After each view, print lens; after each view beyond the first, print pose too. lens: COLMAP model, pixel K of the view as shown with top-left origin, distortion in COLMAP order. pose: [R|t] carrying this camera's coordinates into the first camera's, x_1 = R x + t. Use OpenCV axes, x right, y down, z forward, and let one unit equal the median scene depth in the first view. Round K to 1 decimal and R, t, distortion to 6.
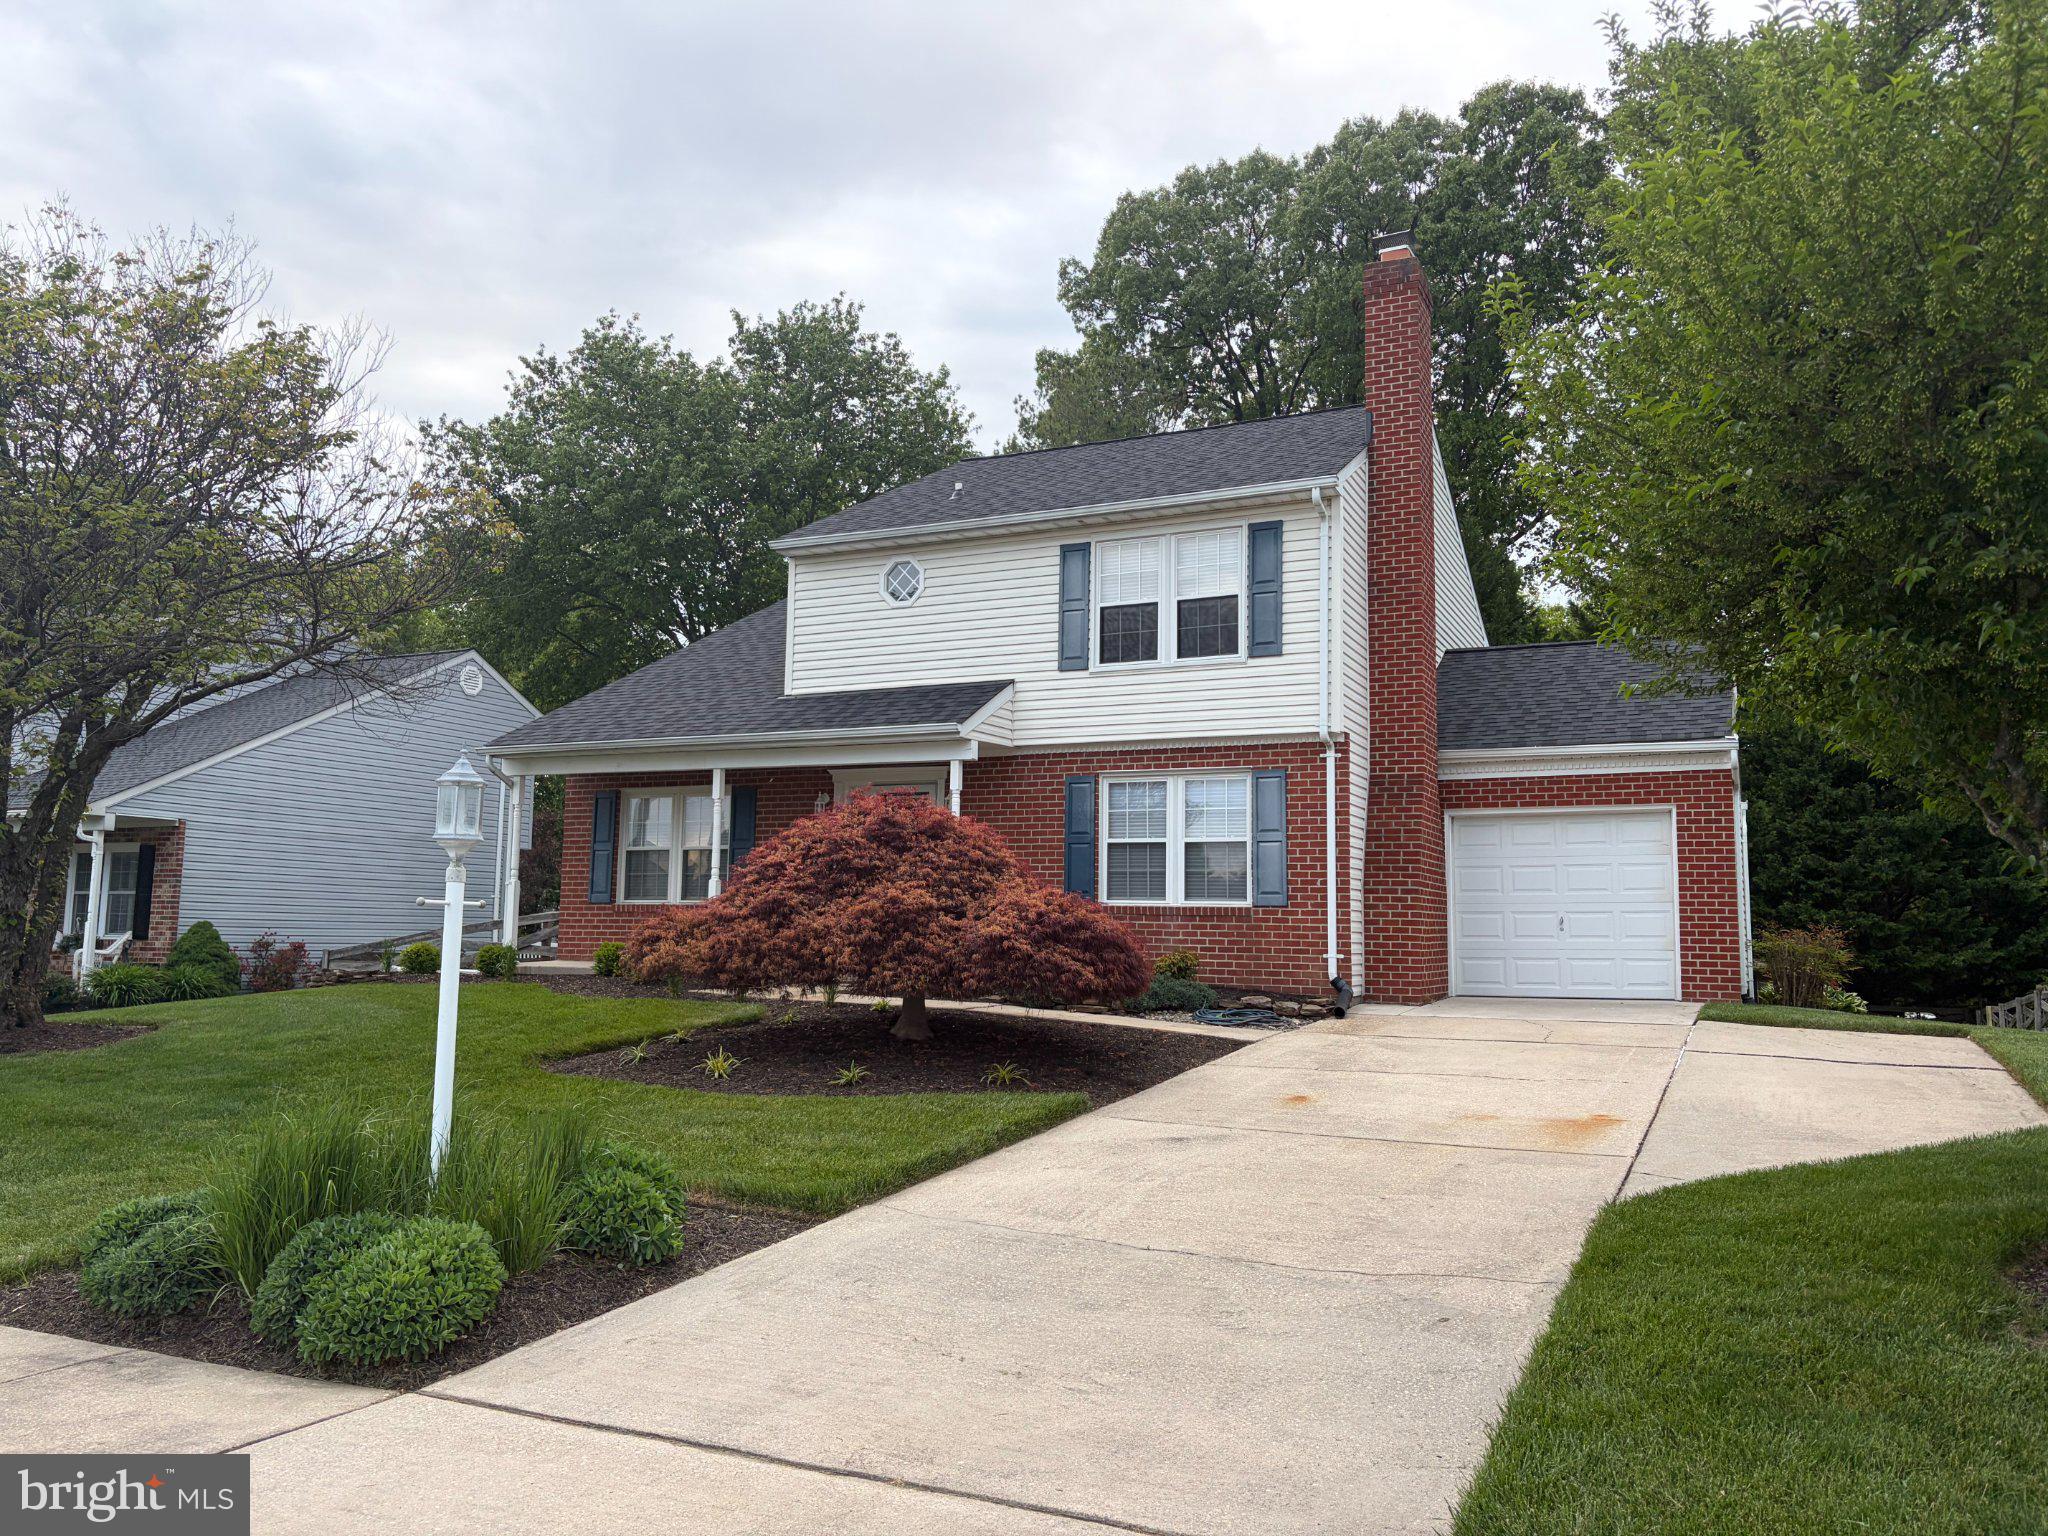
lens RADIAL K [[1554.2, 0, 1024.0], [0, 1554.2, 768.0], [0, 0, 1]] dist [0.005742, 0.002194]
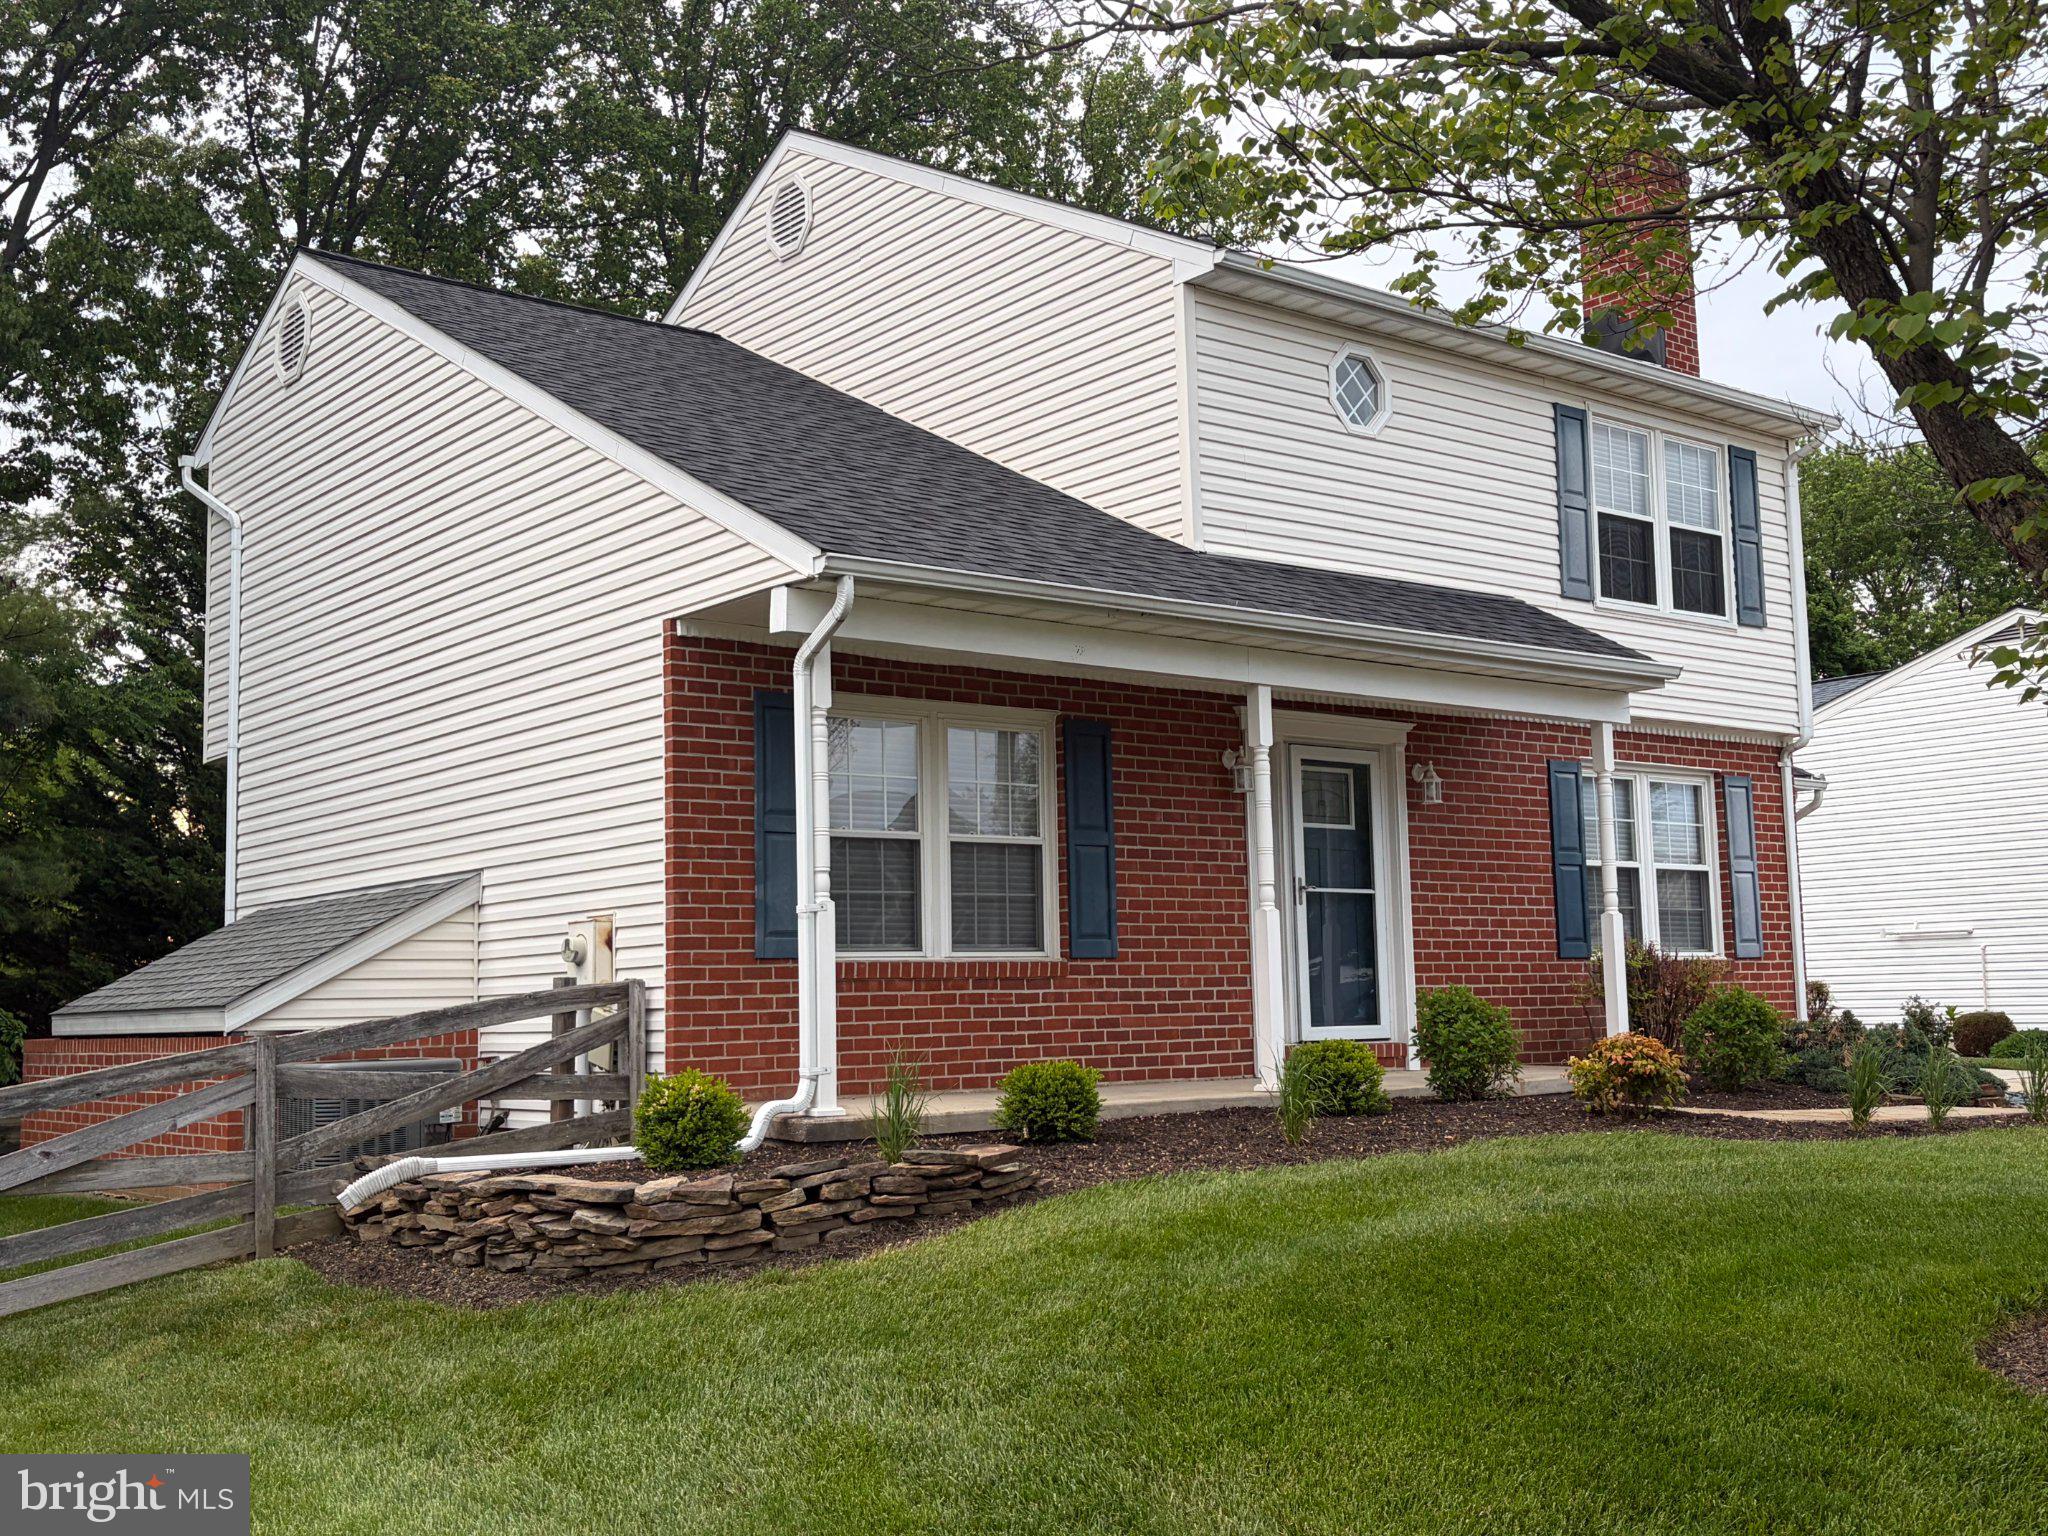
lens RADIAL K [[2175.0, 0, 1024.0], [0, 2175.0, 768.0], [0, 0, 1]] dist [-0.004505, -0.010956]
pose [[0.442318, 0.074632, 0.893748, -0.895471], [-0.075816, 0.996076, -0.045656, 0.067908], [-0.893648, -0.047565, 0.446241, 0.808094]]
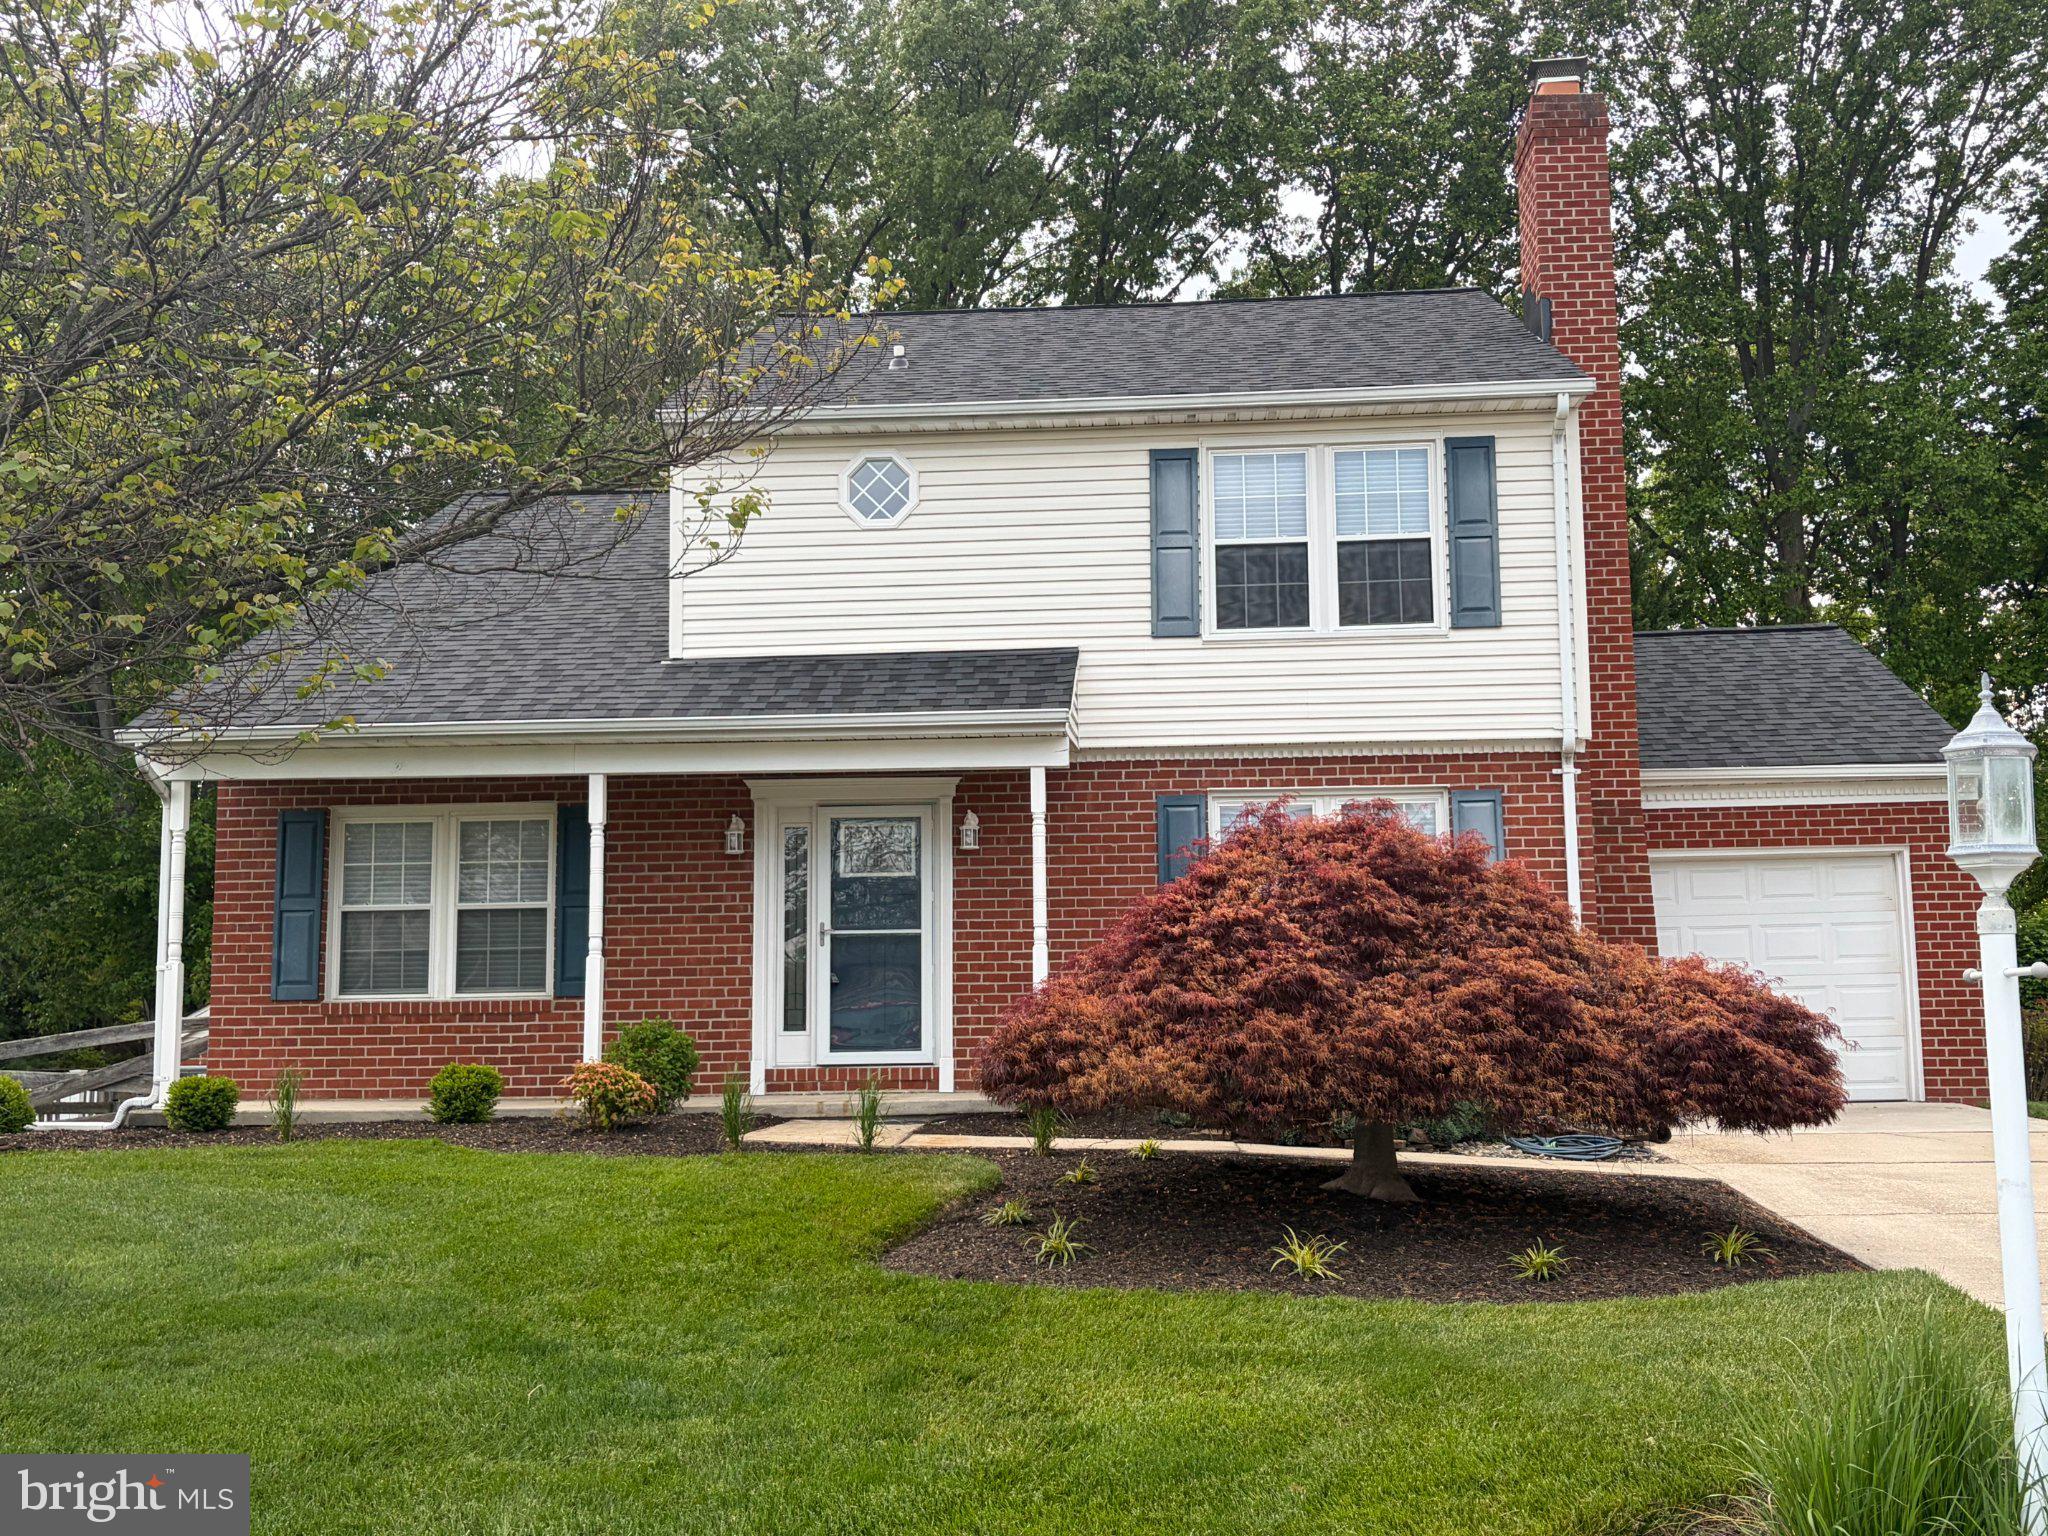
lens RADIAL K [[2141.1, 0, 1024.0], [0, 2141.1, 768.0], [0, 0, 1]] dist [0.018266, -0.024459]
pose [[0.931201, 0.021800, 0.363853, -0.368542], [-0.015127, 0.999661, -0.021181, 0.014108], [-0.364192, 0.014220, 0.931215, 0.169796]]
